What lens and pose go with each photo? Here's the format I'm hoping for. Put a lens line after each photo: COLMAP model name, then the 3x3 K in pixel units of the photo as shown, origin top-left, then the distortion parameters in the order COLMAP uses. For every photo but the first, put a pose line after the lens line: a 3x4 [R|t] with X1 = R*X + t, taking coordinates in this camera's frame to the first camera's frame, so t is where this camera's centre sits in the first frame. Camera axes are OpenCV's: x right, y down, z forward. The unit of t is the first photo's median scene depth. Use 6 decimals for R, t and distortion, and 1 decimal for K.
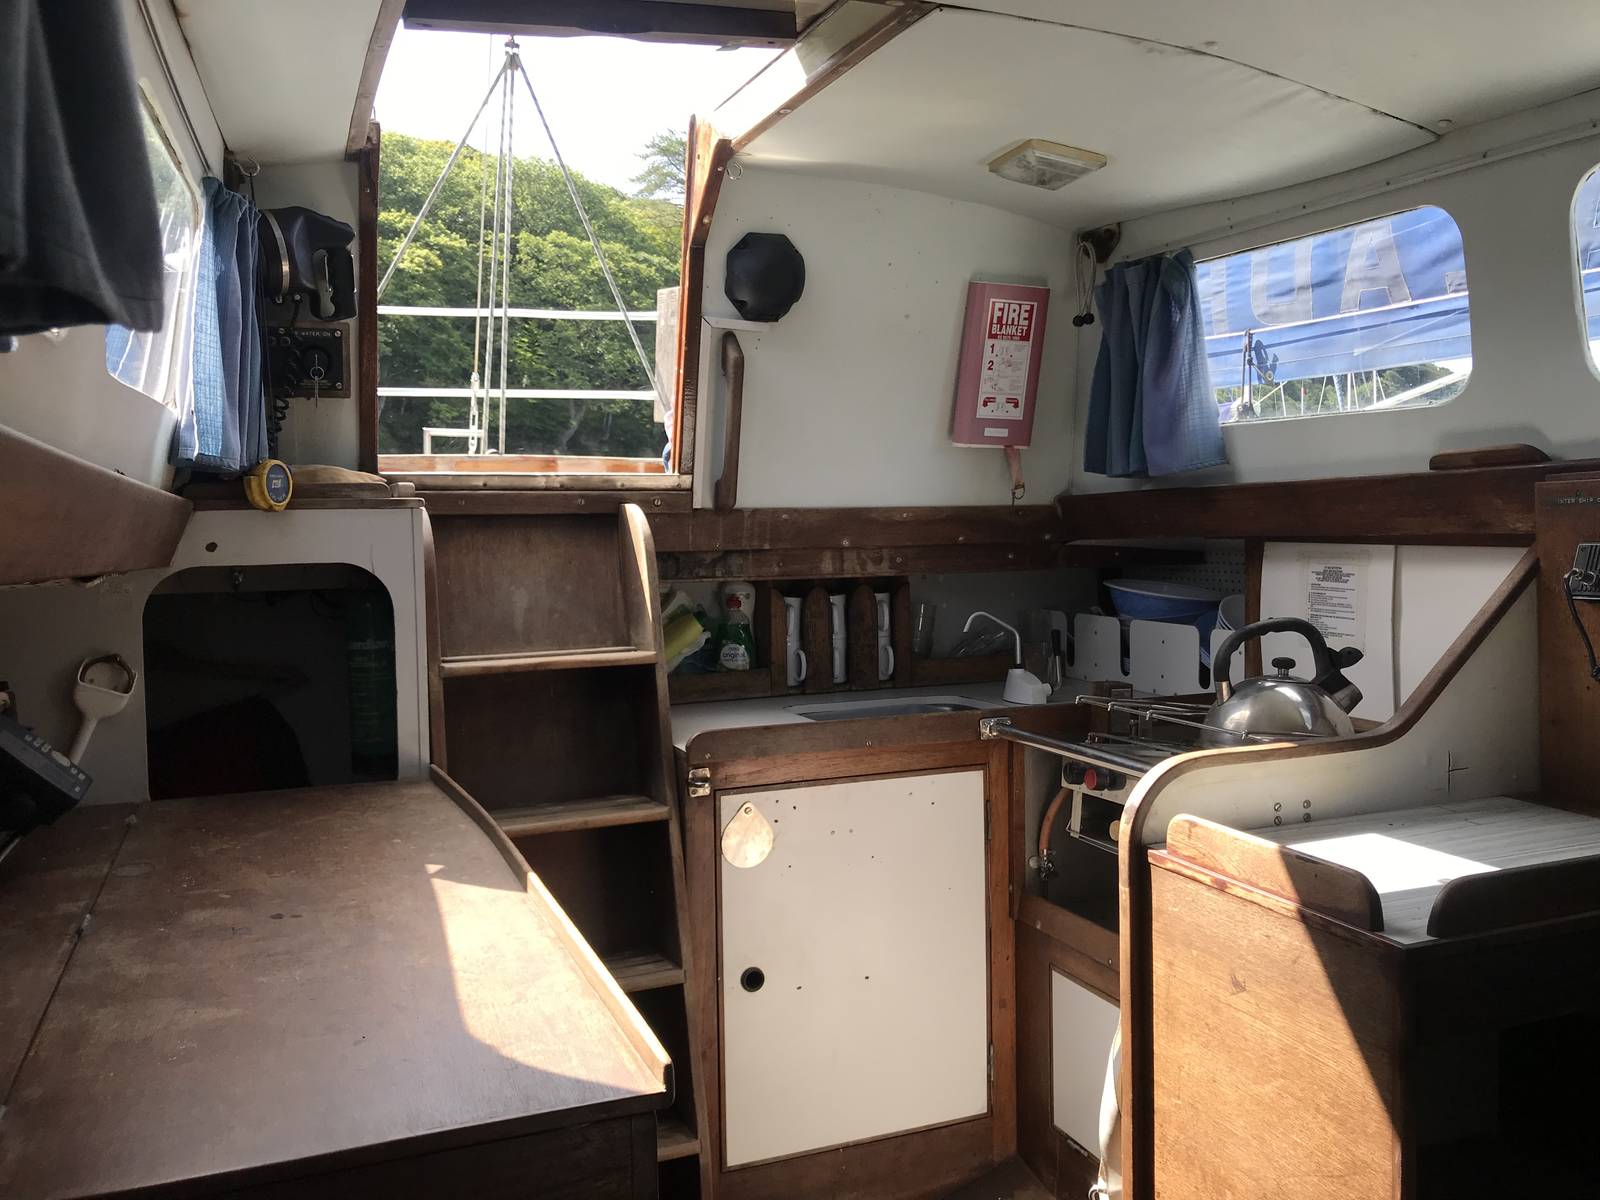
lens RADIAL K [[1334.8, 0, 800.0], [0, 1334.8, 600.0], [0, 0, 1]] dist [0.013775, -0.007071]
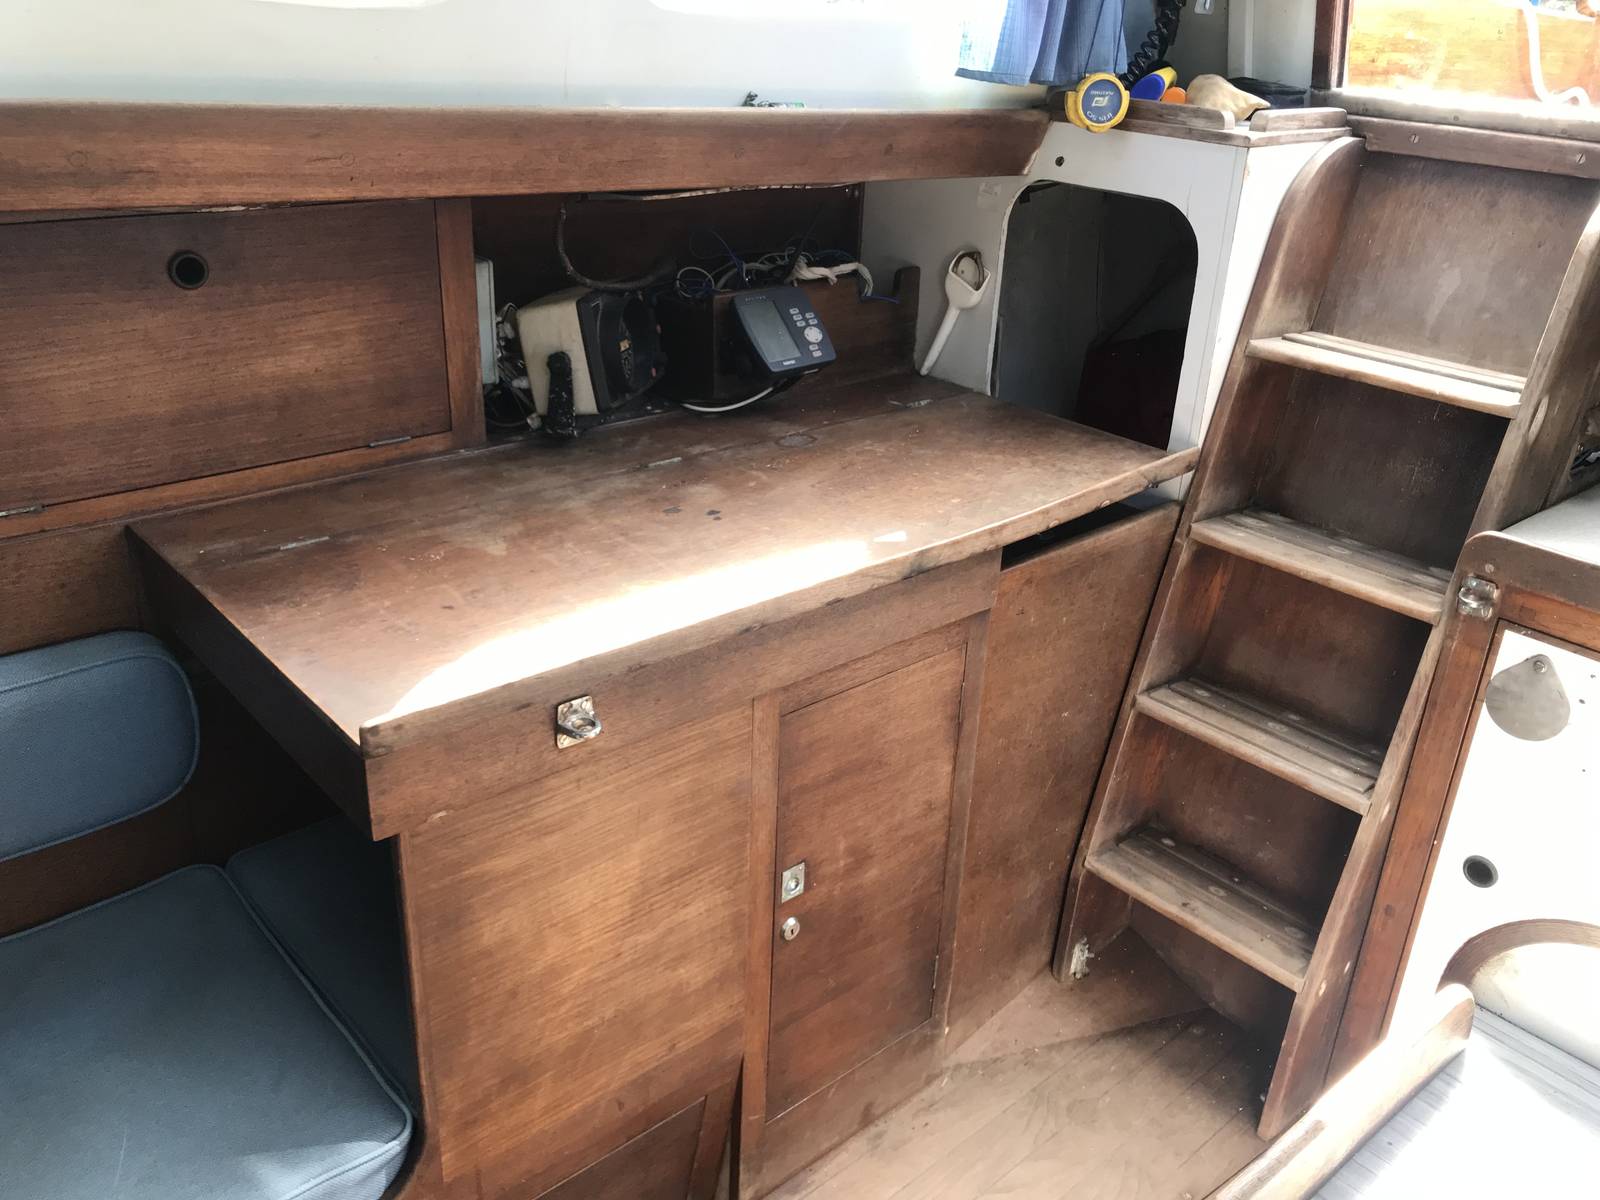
lens RADIAL K [[1337.2, 0, 802.0], [0, 1337.2, 599.2], [0, 0, 1]] dist [0.002985, 0.008935]
pose [[0.330042, 0.425399, -0.842679, 0.369033], [-0.111923, 0.904038, 0.412539, -0.105704], [0.937308, -0.041840, 0.345983, 0.371028]]
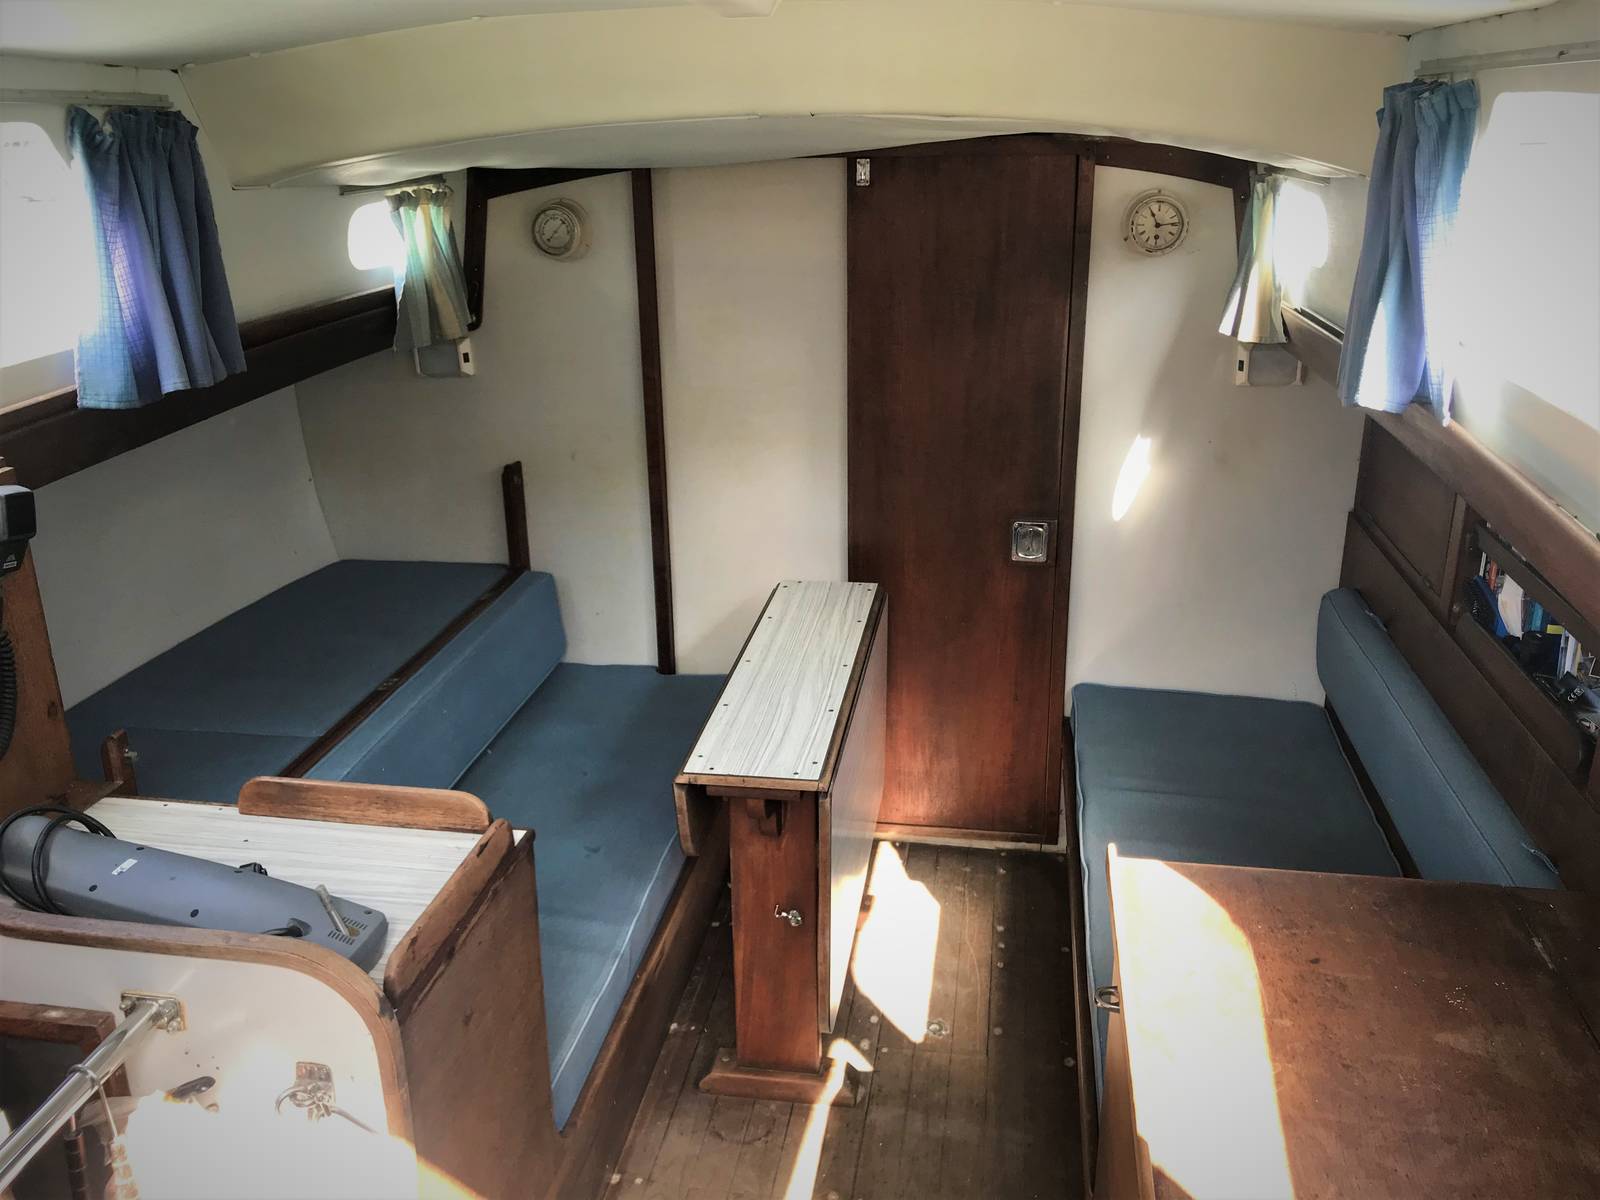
lens RADIAL K [[1337.2, 0, 802.0], [0, 1337.2, 599.2], [0, 0, 1]] dist [0.002985, 0.008935]
pose [[-0.857333, -0.146160, 0.493576, -0.210987], [0.063240, 0.921674, 0.382777, -0.232740], [-0.510863, 0.359381, -0.780938, 0.924707]]
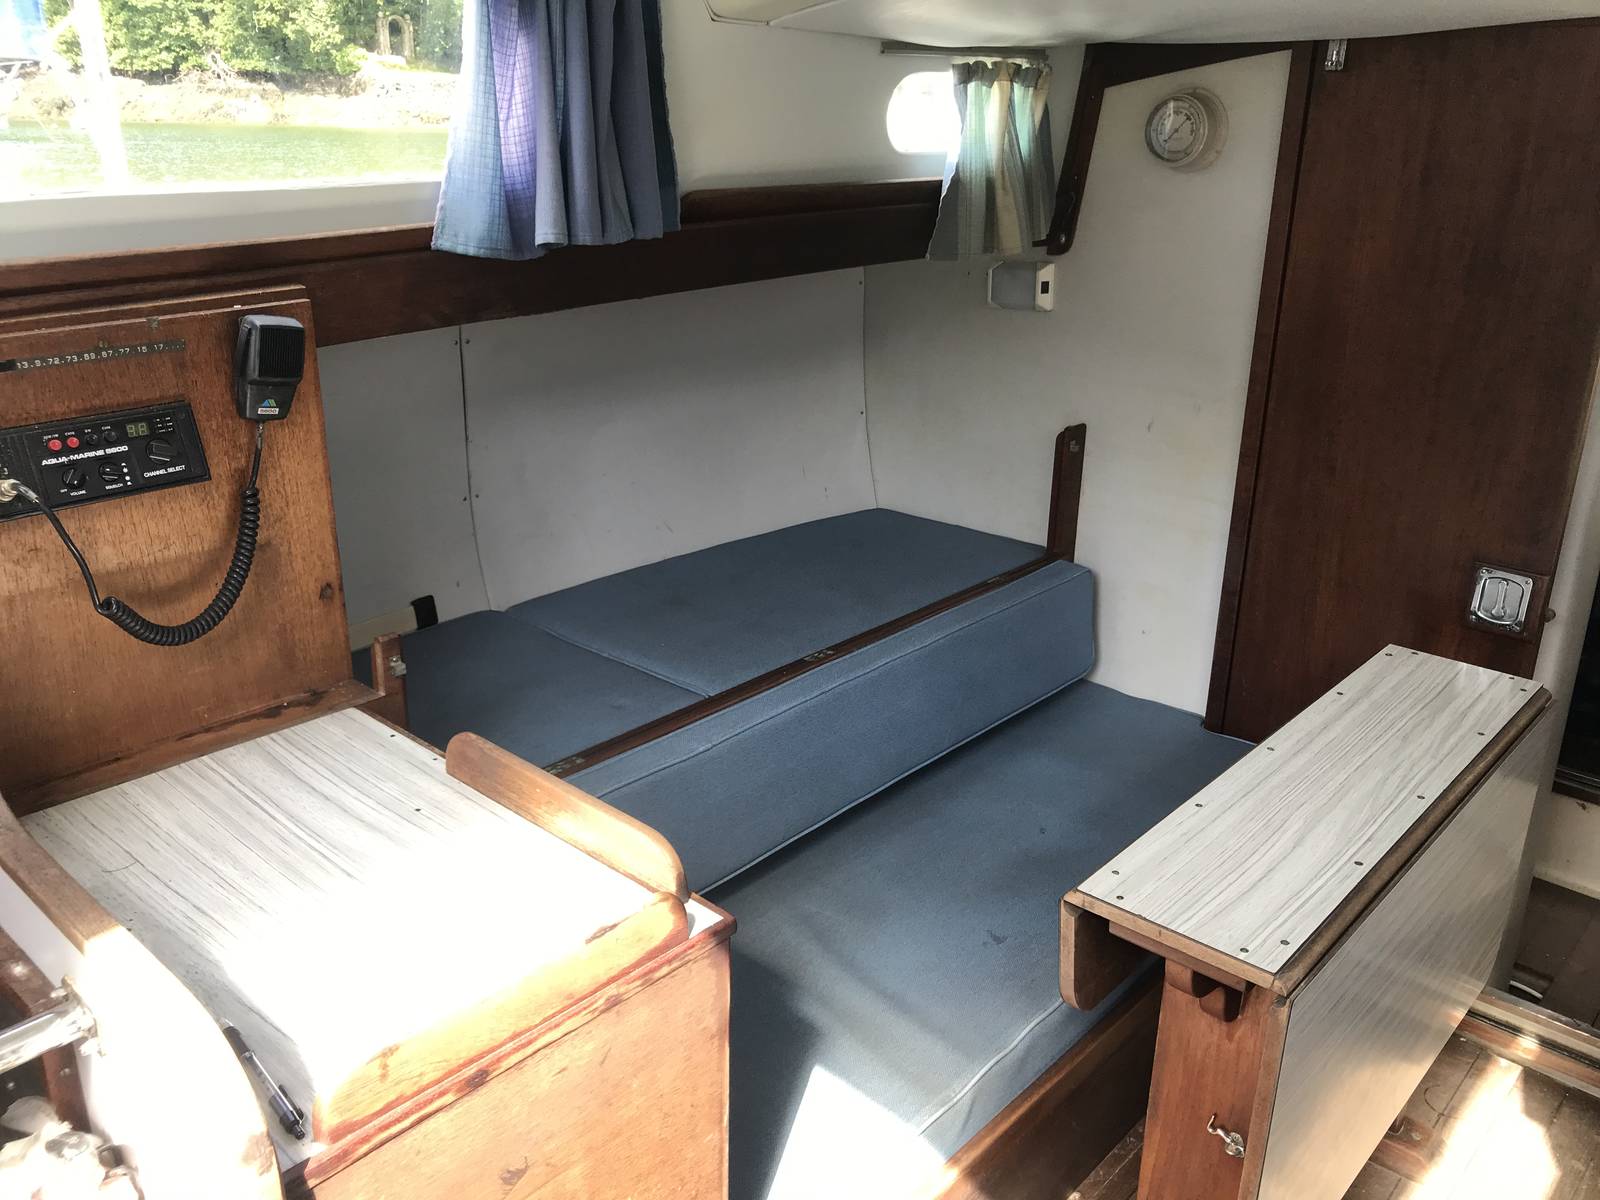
lens RADIAL K [[1326.1, 0, 776.0], [0, 1326.1, 594.5], [0, 0, 1]] dist [-0.009574, -0.004293]
pose [[-0.430060, -0.298146, 0.852149, -0.127150], [0.057796, 0.932867, 0.355555, -0.131553], [-0.900949, 0.202161, -0.383957, 0.637298]]
